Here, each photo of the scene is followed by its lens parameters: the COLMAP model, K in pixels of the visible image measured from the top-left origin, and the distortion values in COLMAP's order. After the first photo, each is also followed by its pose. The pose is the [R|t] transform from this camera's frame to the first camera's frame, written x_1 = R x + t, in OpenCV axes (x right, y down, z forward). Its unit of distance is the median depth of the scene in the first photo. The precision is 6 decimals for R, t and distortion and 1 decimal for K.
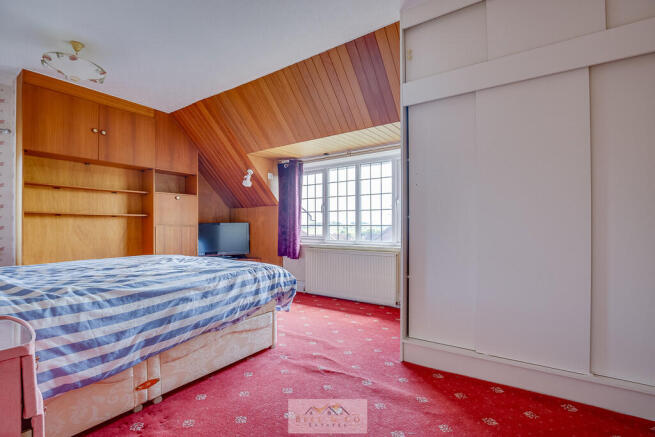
lens RADIAL K [[302.3, 0, 326.9], [0, 302.3, 222.4], [0, 0, 1]] dist [-0.004538, -0.000267]
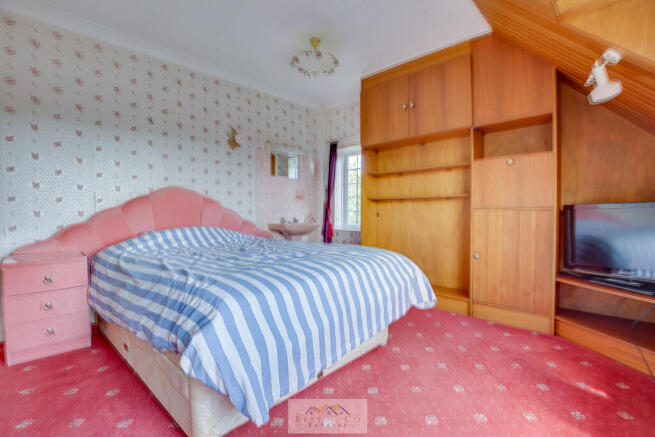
lens RADIAL K [[312.5, 0, 327.1], [0, 312.5, 217.4], [0, 0, 1]] dist [-0.003425, -0.000286]
pose [[-0.159807, 0.027708, -0.986759, 0.203433], [0.025462, 0.999389, 0.023939, 0.003444], [0.986820, -0.021300, -0.160415, 0.851042]]
